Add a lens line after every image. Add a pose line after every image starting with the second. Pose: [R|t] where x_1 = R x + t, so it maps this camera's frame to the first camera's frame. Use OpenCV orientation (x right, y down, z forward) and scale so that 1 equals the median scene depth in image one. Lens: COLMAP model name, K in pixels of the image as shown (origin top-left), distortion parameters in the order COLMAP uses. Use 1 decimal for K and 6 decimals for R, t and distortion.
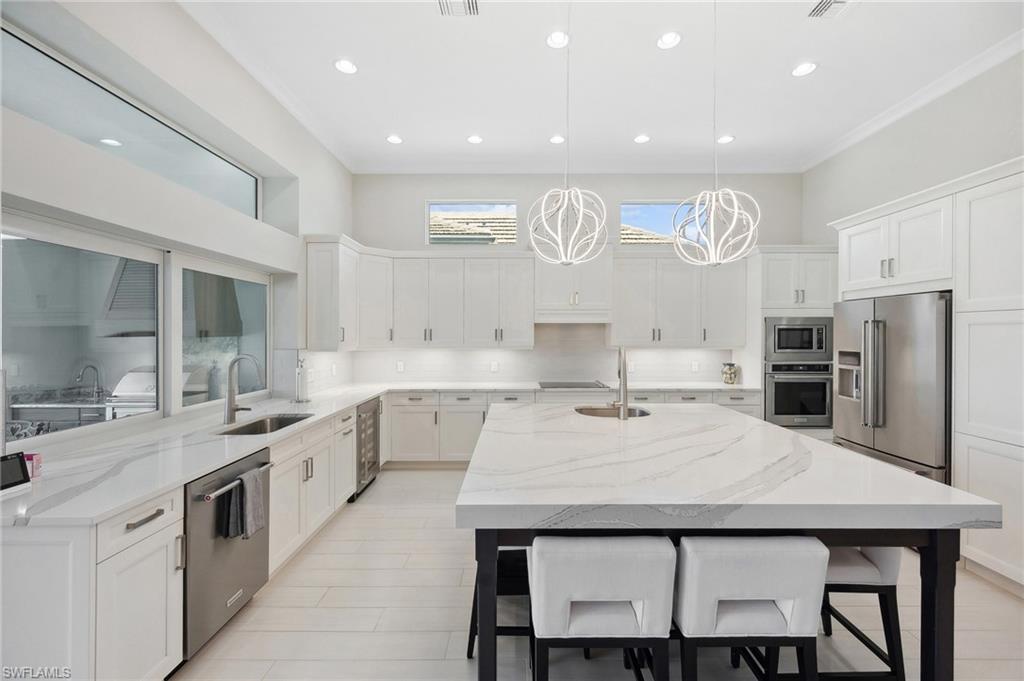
lens RADIAL K [[413.2, 0, 519.7], [0, 413.2, 345.7], [0, 0, 1]] dist [0.001427, -0.000801]
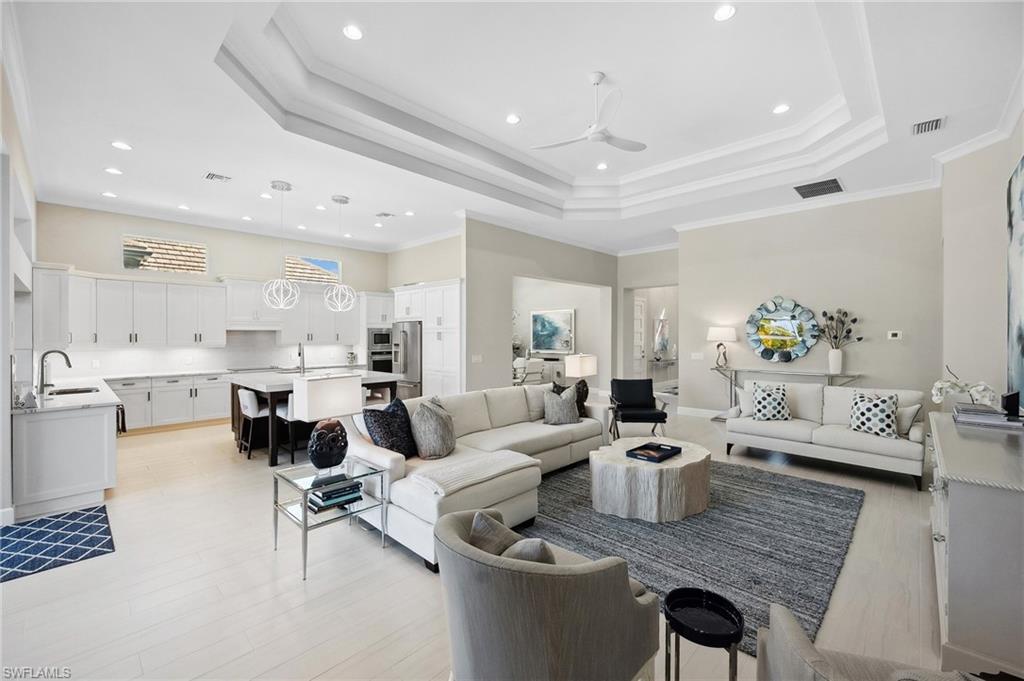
lens RADIAL K [[413.2, 0, 518.2], [0, 413.2, 336.2], [0, 0, 1]] dist [0.001427, -0.000801]
pose [[0.676926, -0.003764, 0.736041, -0.373238], [0.021659, 0.999656, -0.014807, 0.015366], [-0.735732, 0.025965, 0.676775, -0.865993]]
